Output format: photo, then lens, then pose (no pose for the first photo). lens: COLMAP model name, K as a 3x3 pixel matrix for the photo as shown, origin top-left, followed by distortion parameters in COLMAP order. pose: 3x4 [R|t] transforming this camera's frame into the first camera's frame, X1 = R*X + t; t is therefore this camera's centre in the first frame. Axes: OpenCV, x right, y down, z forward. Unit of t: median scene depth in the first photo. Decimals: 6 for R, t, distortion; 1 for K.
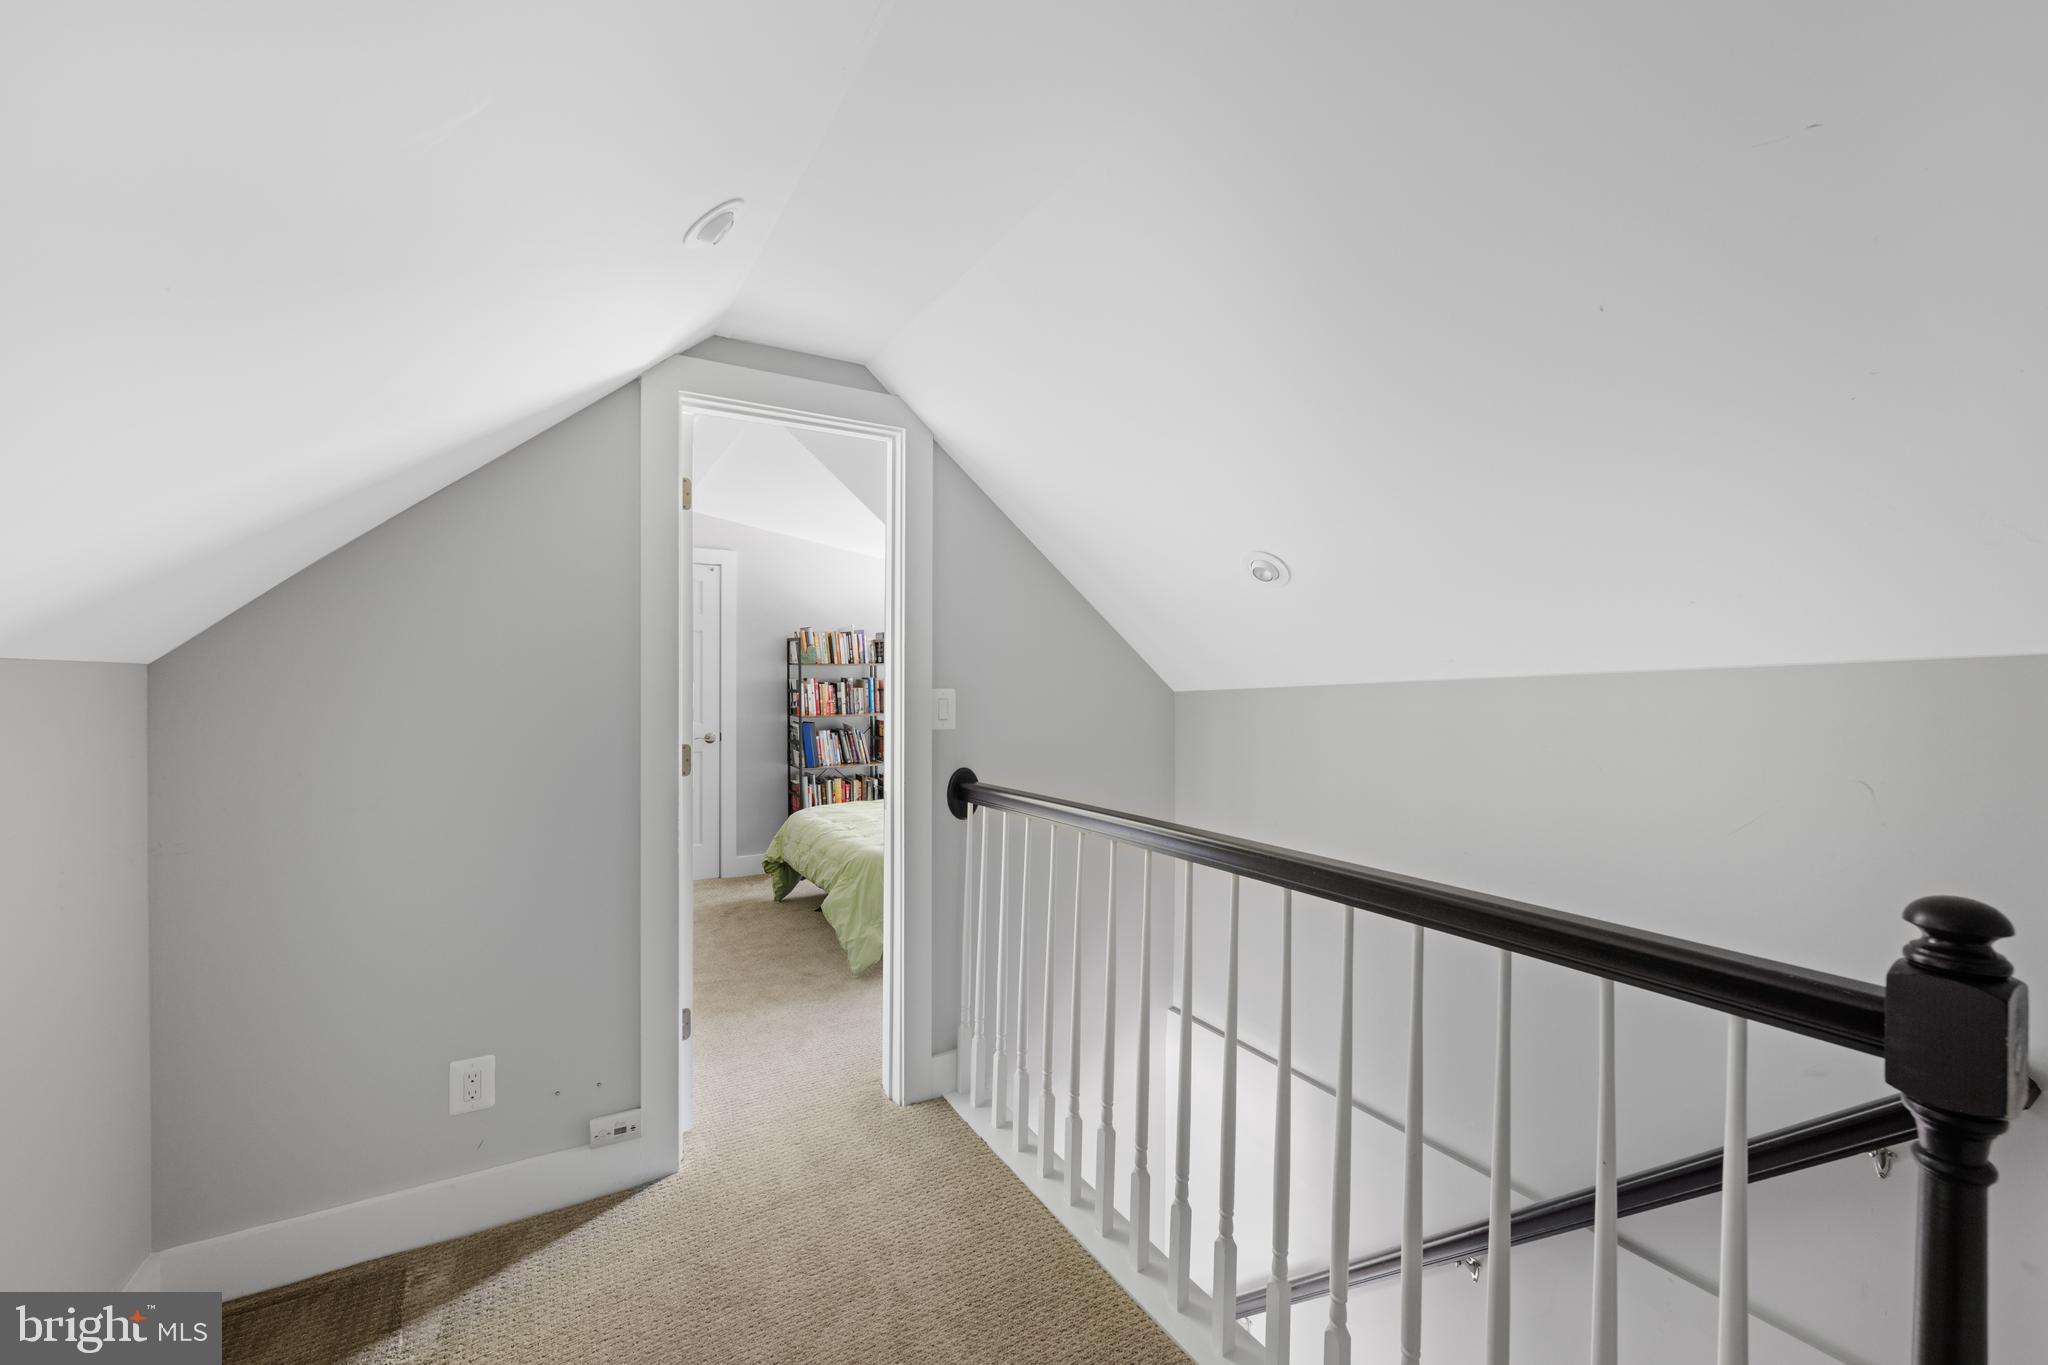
lens RADIAL K [[815.8, 0, 1027.1], [0, 815.8, 688.4], [0, 0, 1]] dist [0.002443, -0.000601]
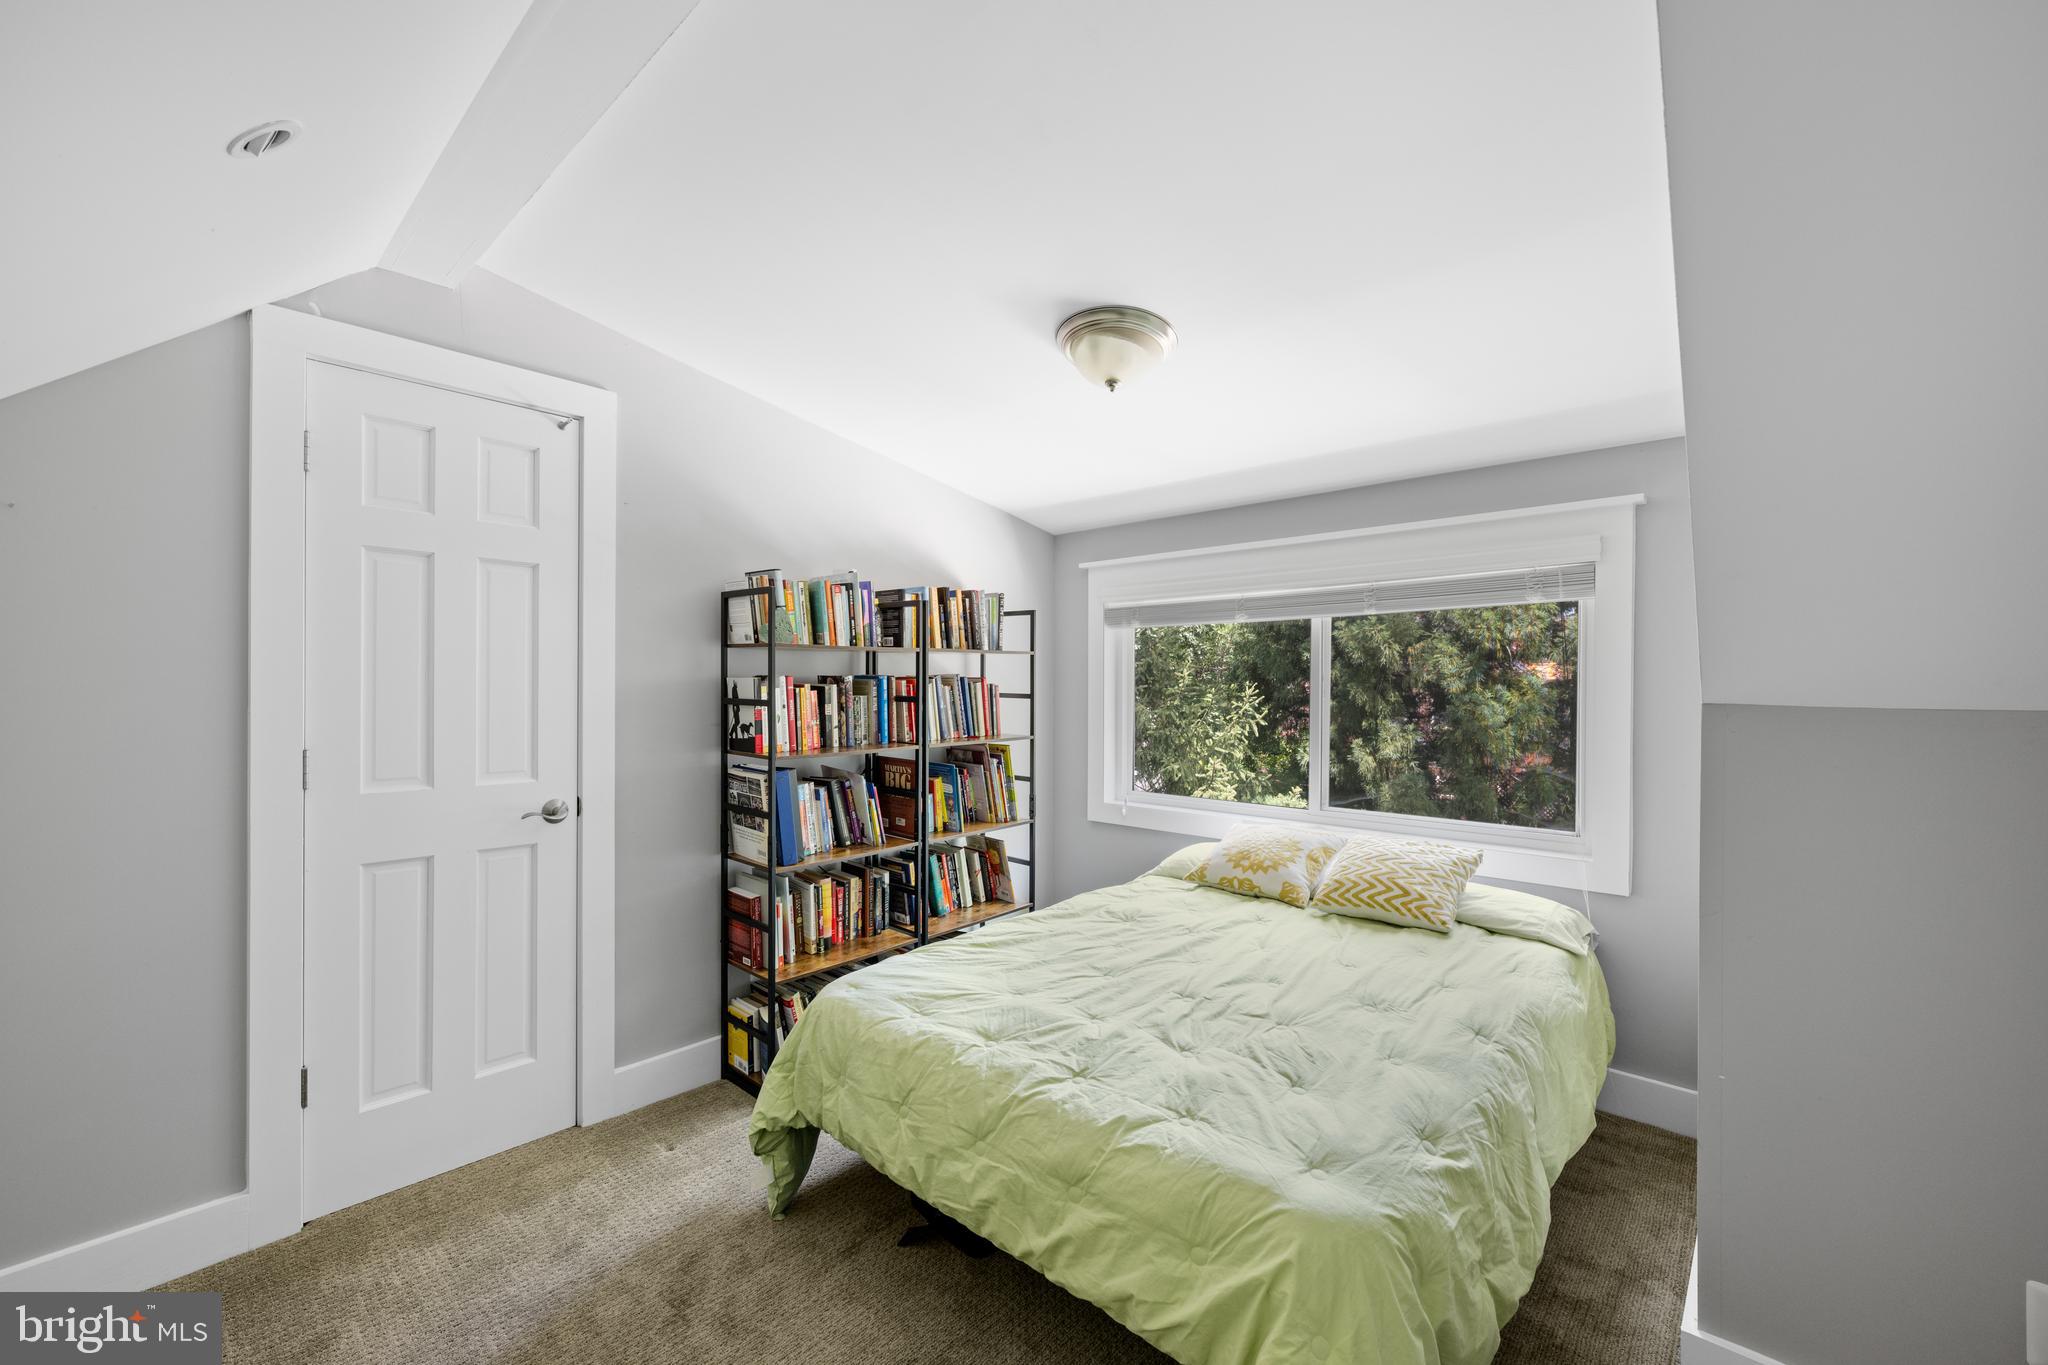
lens RADIAL K [[815.8, 0, 976.7], [0, 815.8, 691.1], [0, 0, 1]] dist [0.002443, -0.000601]
pose [[0.960758, 0.003209, 0.277368, -0.283064], [-0.004832, 0.999975, 0.005171, -0.006352], [-0.277344, -0.006308, 0.960750, 0.501048]]
